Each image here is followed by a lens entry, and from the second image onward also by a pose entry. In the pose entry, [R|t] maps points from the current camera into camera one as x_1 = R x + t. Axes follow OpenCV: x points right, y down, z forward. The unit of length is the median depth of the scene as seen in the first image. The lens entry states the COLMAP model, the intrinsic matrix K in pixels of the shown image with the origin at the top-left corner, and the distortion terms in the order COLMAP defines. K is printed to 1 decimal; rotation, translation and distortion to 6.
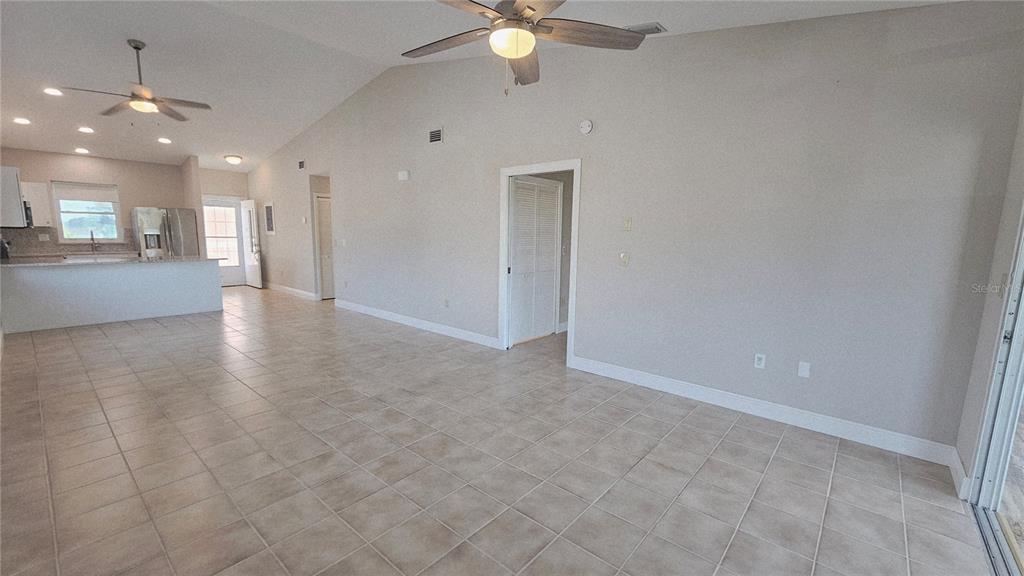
lens RADIAL K [[419.5, 0, 509.5], [0, 419.5, 293.2], [0, 0, 1]] dist [-0.005090, 0.001731]
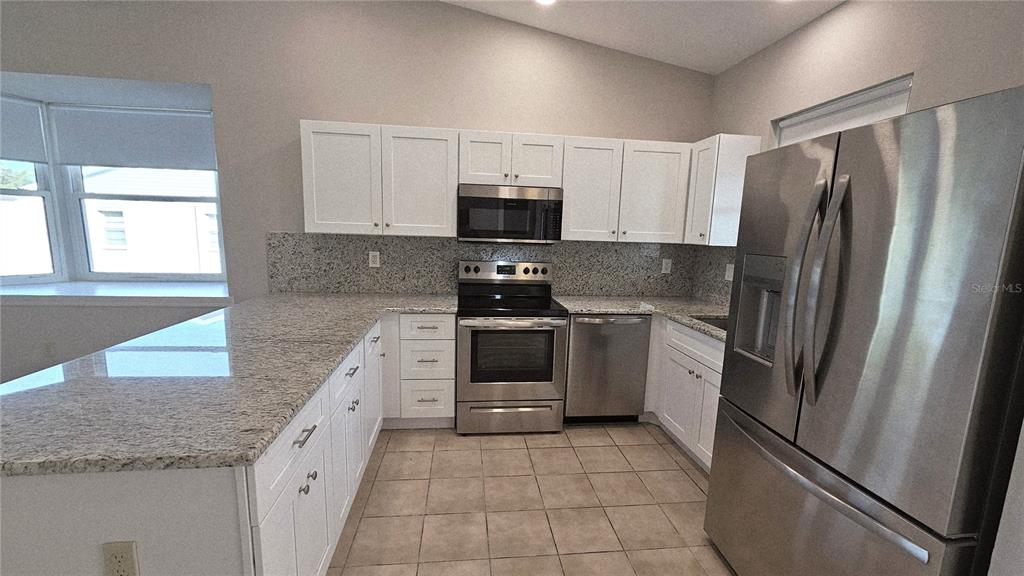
lens RADIAL K [[419.5, 0, 512.2], [0, 419.5, 294.7], [0, 0, 1]] dist [-0.005090, 0.001731]
pose [[-0.662137, 0.079933, -0.745107, -0.654557], [-0.146891, 0.961162, 0.233646, -0.173939], [0.734845, 0.264155, -0.624680, 1.086615]]
